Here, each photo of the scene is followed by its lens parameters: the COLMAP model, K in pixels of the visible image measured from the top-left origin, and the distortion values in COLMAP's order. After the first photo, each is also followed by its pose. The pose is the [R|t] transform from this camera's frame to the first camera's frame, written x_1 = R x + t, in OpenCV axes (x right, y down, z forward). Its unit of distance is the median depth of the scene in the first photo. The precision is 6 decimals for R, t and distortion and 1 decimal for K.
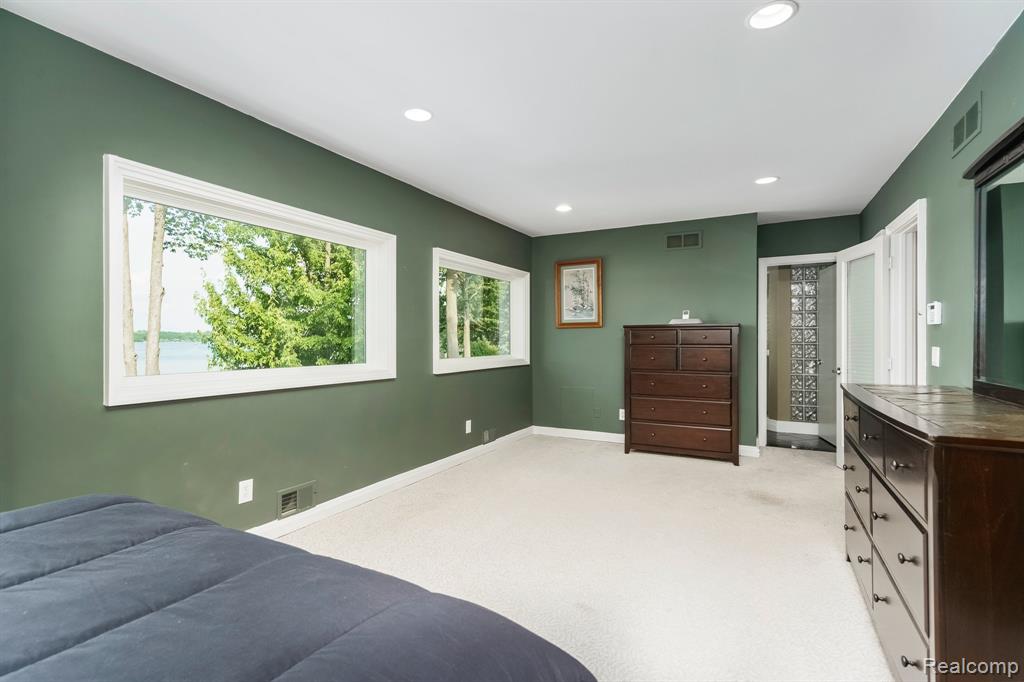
lens RADIAL K [[487.9, 0, 514.3], [0, 487.9, 343.8], [0, 0, 1]] dist [0.014682, 0.000262]
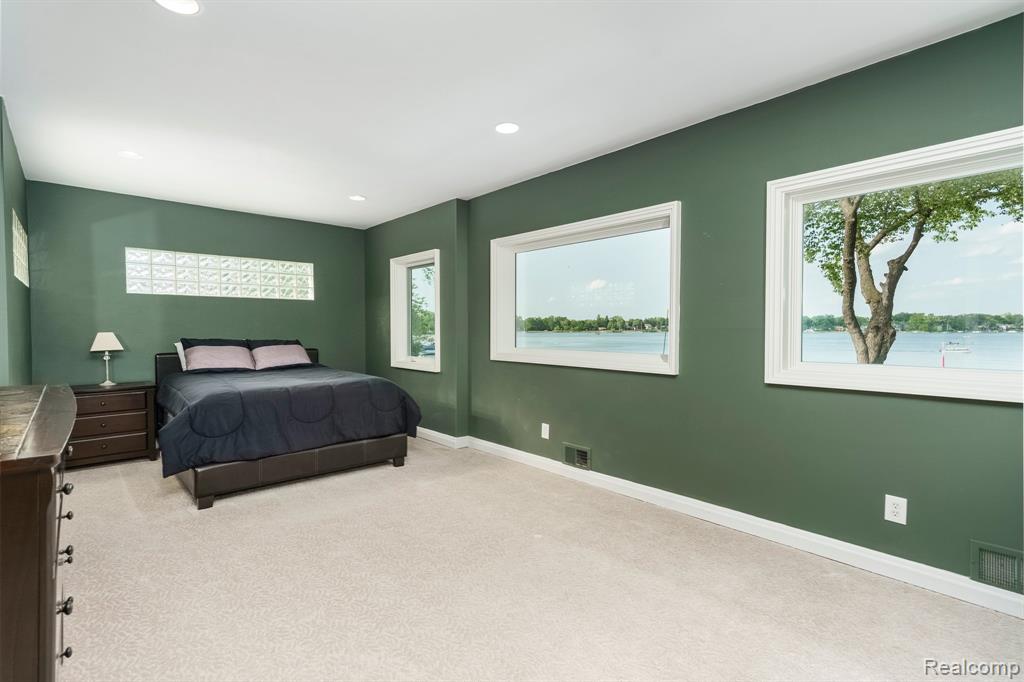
lens RADIAL K [[487.9, 0, 506.5], [0, 487.9, 342.6], [0, 0, 1]] dist [0.014682, 0.000262]
pose [[-0.362806, 0.027813, -0.931450, 0.628496], [0.003363, 0.999587, 0.028537, -0.010093], [0.931859, 0.007221, -0.362750, 1.032432]]
